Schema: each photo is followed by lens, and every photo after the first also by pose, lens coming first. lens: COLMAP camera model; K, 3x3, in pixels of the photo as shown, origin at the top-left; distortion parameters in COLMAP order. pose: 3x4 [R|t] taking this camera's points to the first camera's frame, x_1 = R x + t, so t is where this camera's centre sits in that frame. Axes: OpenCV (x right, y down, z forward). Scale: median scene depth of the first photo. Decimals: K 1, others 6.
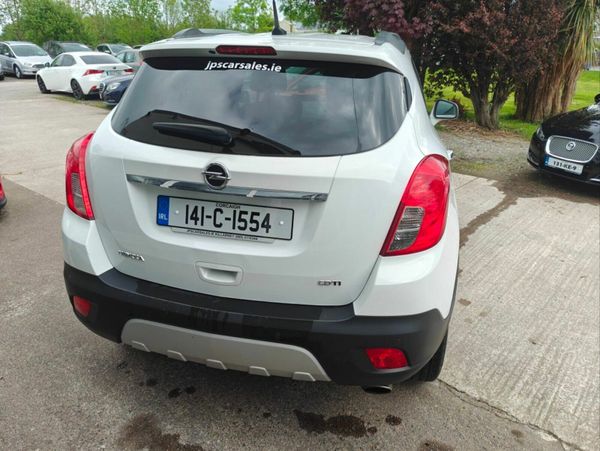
lens RADIAL K [[425.9, 0, 304.8], [0, 425.9, 223.1], [0, 0, 1]] dist [0.043962, -0.046959]
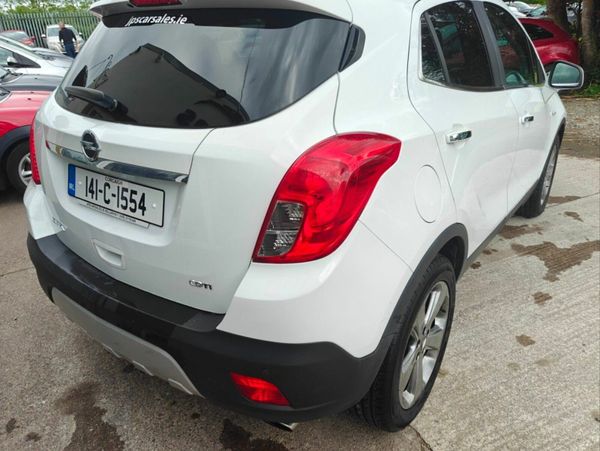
lens RADIAL K [[448.1, 0, 300.0], [0, 448.1, 227.5], [0, 0, 1]] dist [0.046741, -0.052509]
pose [[0.920710, 0.119623, -0.371460, 0.532490], [-0.099291, 0.992343, 0.073464, -0.050601], [0.377404, -0.030757, 0.925538, 0.266579]]
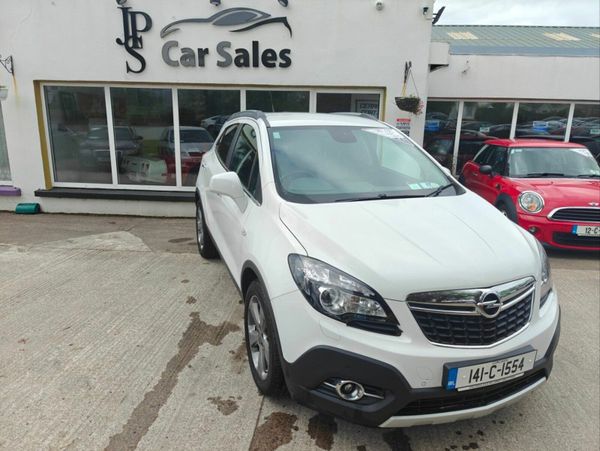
lens RADIAL K [[418.5, 0, 300.0], [0, 418.5, 225.5], [0, 0, 1]] dist [0.042326, -0.047526]
pose [[-0.833582, 0.096837, -0.543842, 1.530340], [-0.234879, 0.828949, 0.507617, -1.510776], [0.499973, 0.550877, -0.668252, 3.880824]]
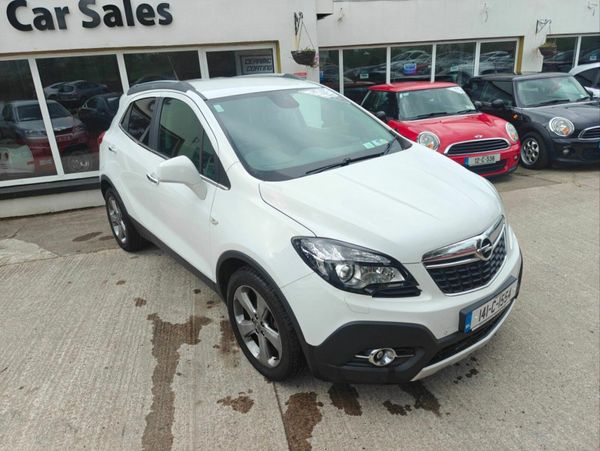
lens RADIAL K [[418.5, 0, 300.0], [0, 418.5, 225.5], [0, 0, 1]] dist [0.042326, -0.047526]
pose [[-0.614381, 0.289351, -0.734038, 1.760672], [-0.240406, 0.817441, 0.523445, -1.447480], [0.751493, 0.498062, -0.432659, 3.555179]]
